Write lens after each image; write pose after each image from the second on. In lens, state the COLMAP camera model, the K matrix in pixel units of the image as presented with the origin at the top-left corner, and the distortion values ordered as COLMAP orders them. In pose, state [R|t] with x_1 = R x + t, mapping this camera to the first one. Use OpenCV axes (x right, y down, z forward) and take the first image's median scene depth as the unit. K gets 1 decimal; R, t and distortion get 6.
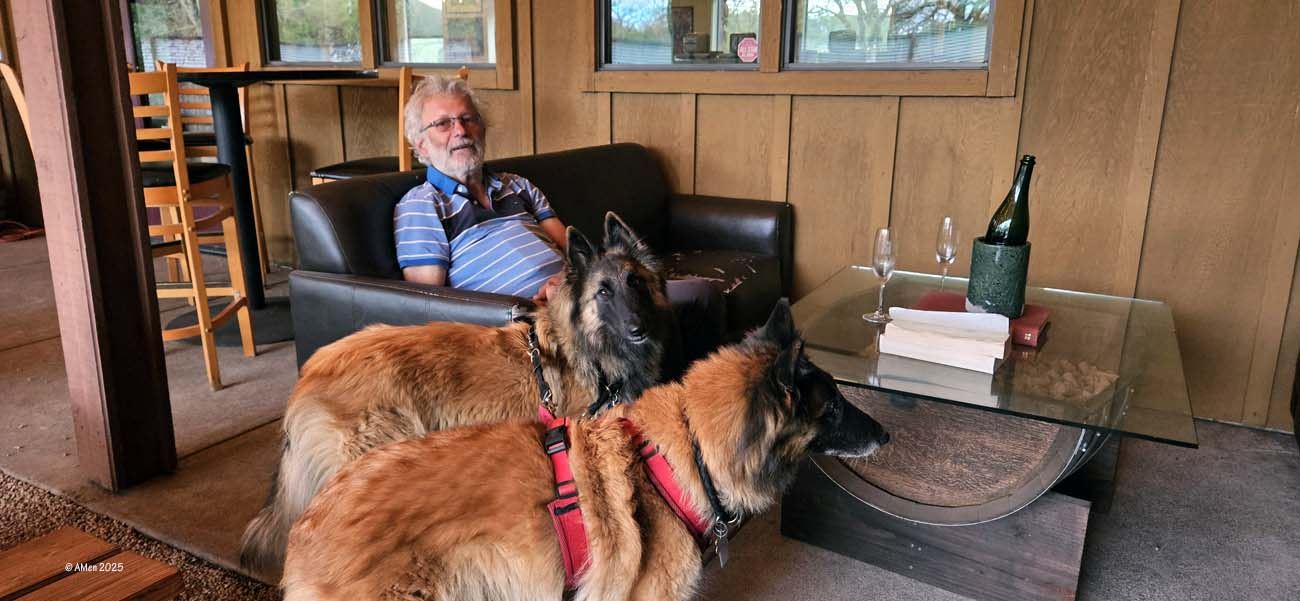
lens RADIAL K [[956.9, 0, 650.0], [0, 956.9, 300.5], [0, 0, 1]] dist [0.004141, -0.003313]
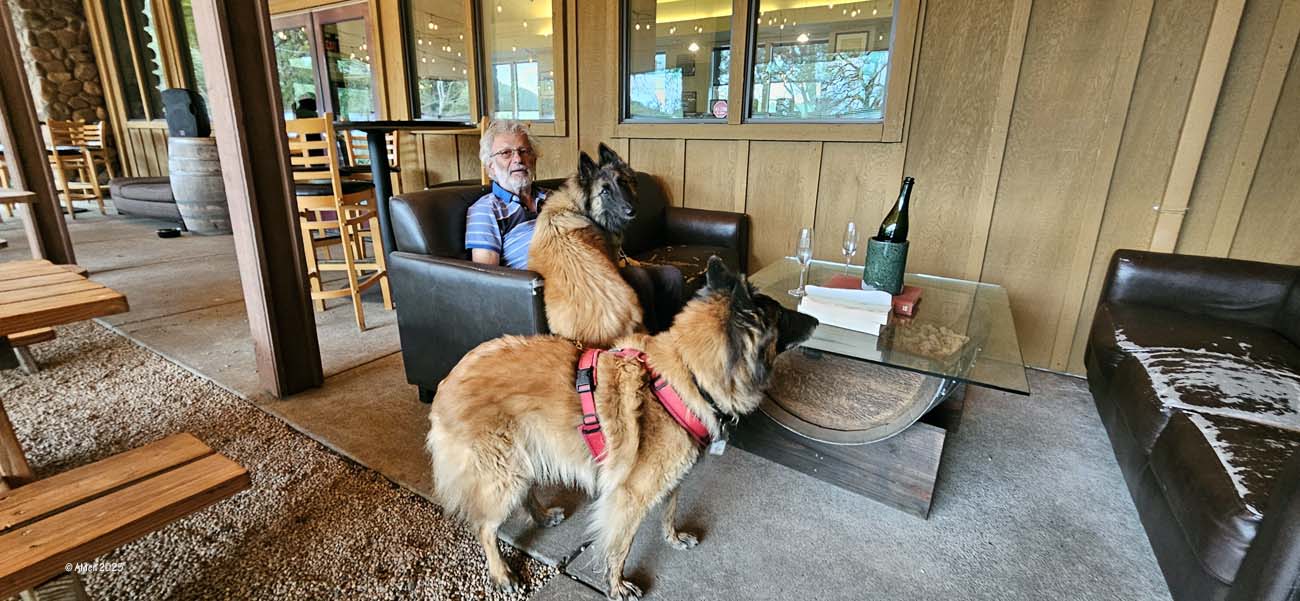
lens RADIAL K [[584.3, 0, 650.0], [0, 584.3, 300.5], [0, 0, 1]] dist [-0.038910, 0.000034]
pose [[0.999006, 0.020791, -0.039426, 0.046787], [-0.019306, 0.999104, 0.037665, 0.001405], [0.040174, -0.036867, 0.998512, 0.117652]]
